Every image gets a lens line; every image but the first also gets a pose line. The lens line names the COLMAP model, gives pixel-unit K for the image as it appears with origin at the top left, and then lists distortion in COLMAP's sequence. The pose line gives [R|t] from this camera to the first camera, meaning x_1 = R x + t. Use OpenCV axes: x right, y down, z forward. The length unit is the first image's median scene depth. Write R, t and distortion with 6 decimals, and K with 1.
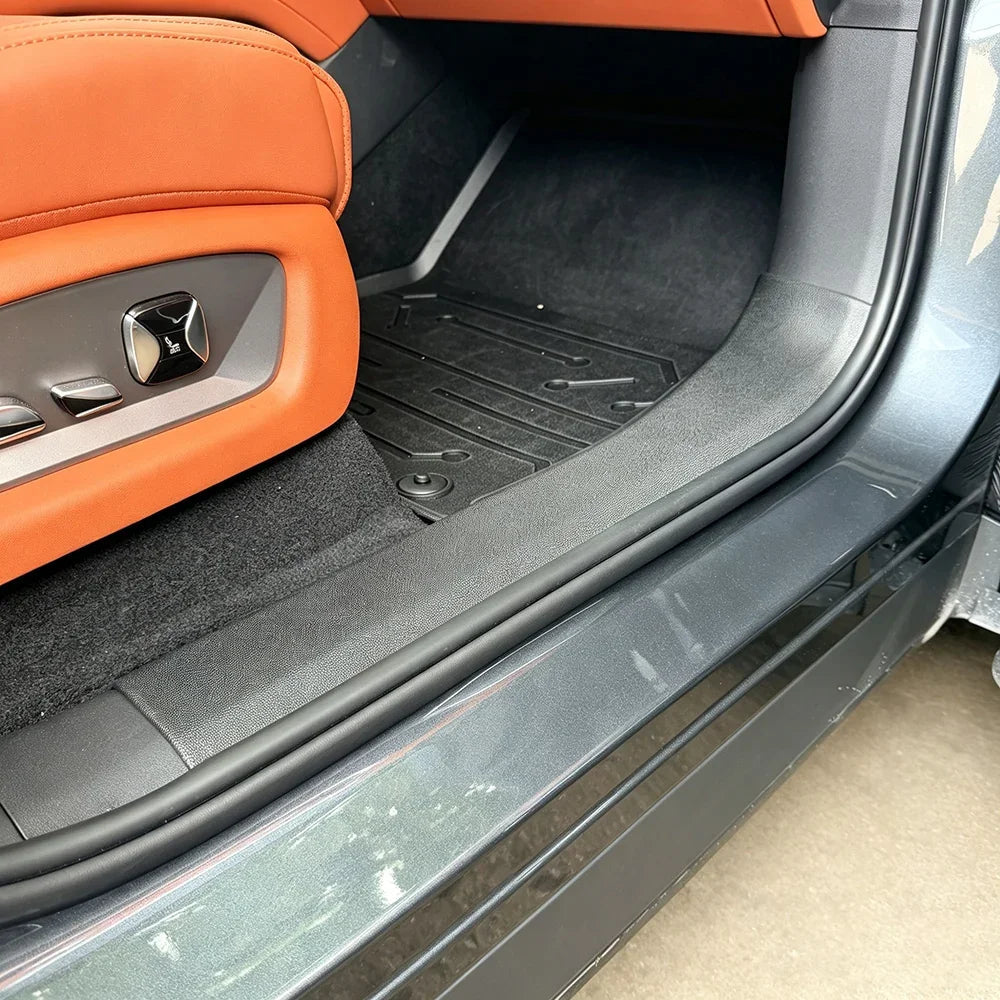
lens RADIAL K [[948.1, 0, 500.0], [0, 948.1, 500.0], [0, 0, 1]] dist [0.087224, -0.277973]
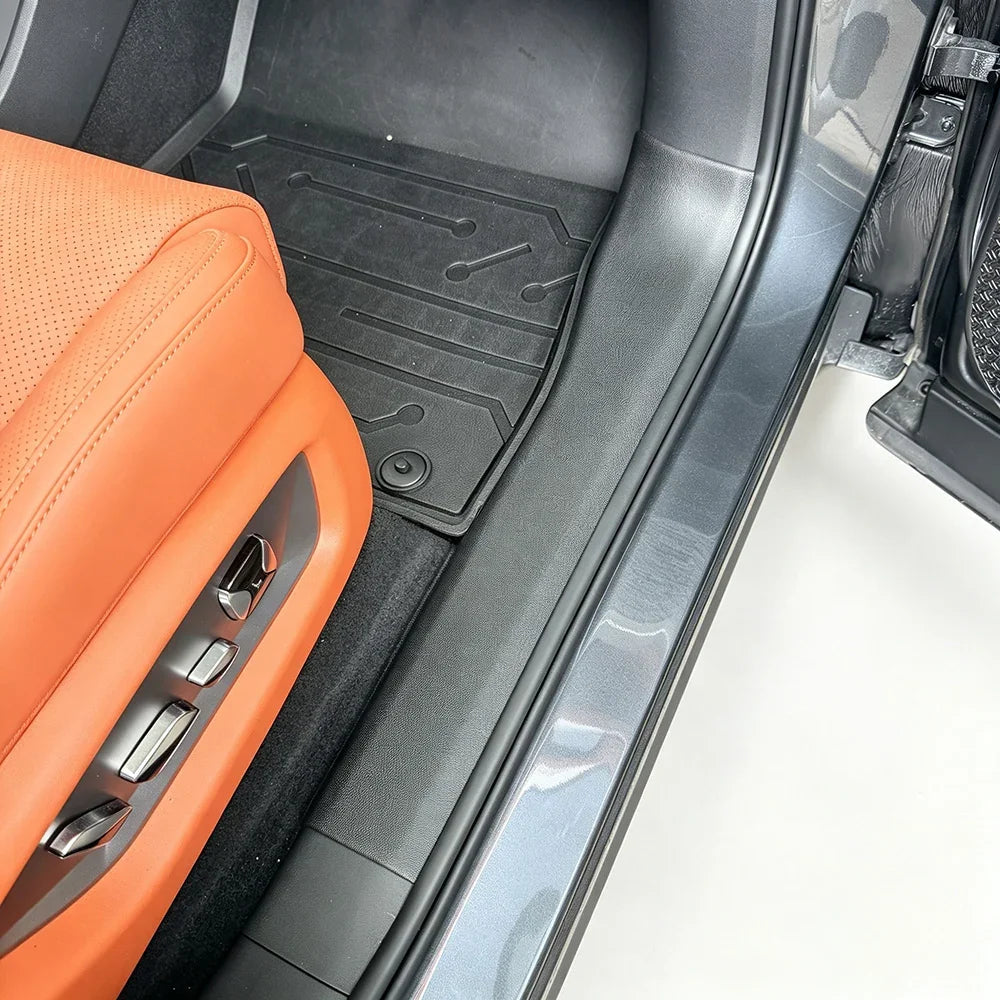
lens RADIAL K [[948.1, 0, 500.0], [0, 948.1, 500.0], [0, 0, 1]] dist [0.087224, -0.277973]
pose [[0.942842, -0.309546, 0.123413, -0.097886], [0.221098, 0.858162, 0.463329, -0.374555], [-0.249330, -0.409560, 0.877551, 0.000425]]
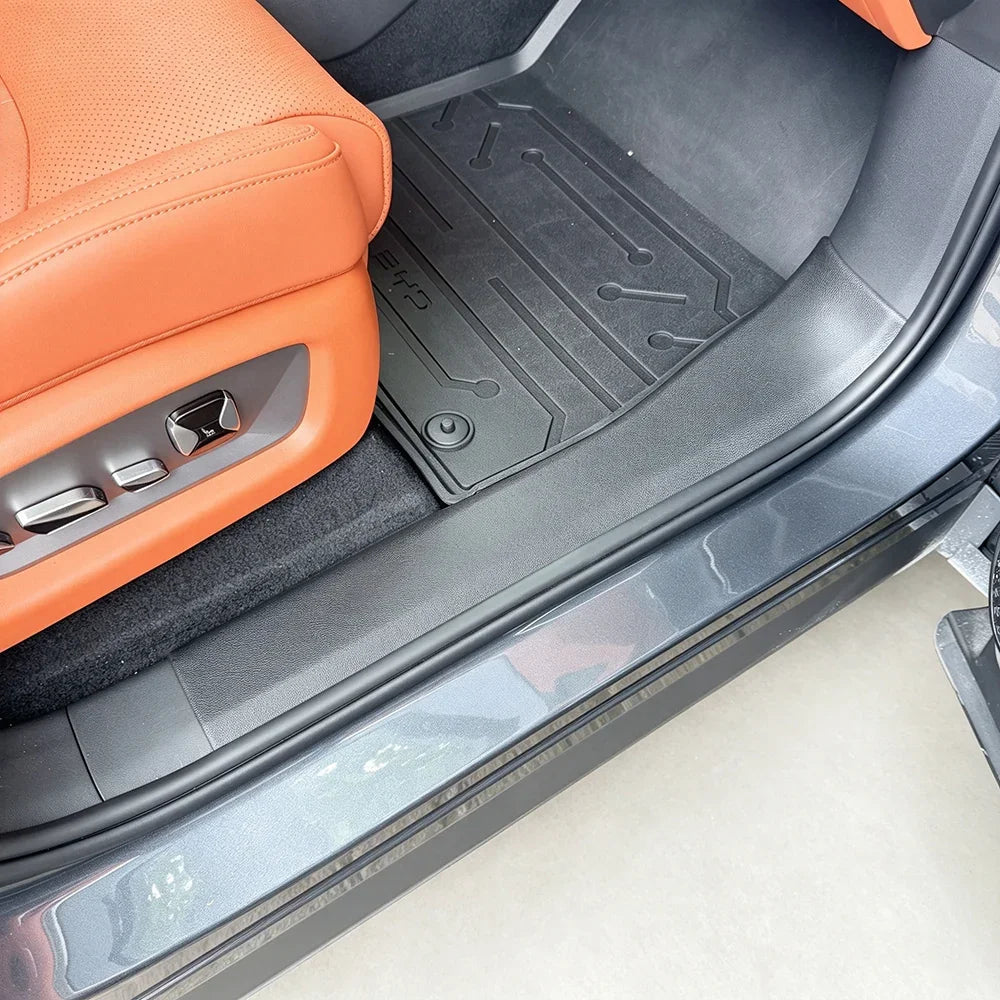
lens RADIAL K [[948.1, 0, 500.0], [0, 948.1, 500.0], [0, 0, 1]] dist [0.087224, -0.277973]
pose [[0.979366, 0.175497, -0.100214, 0.087691], [-0.115779, 0.893669, 0.433533, -0.355978], [0.165642, -0.412985, 0.895548, -0.039488]]
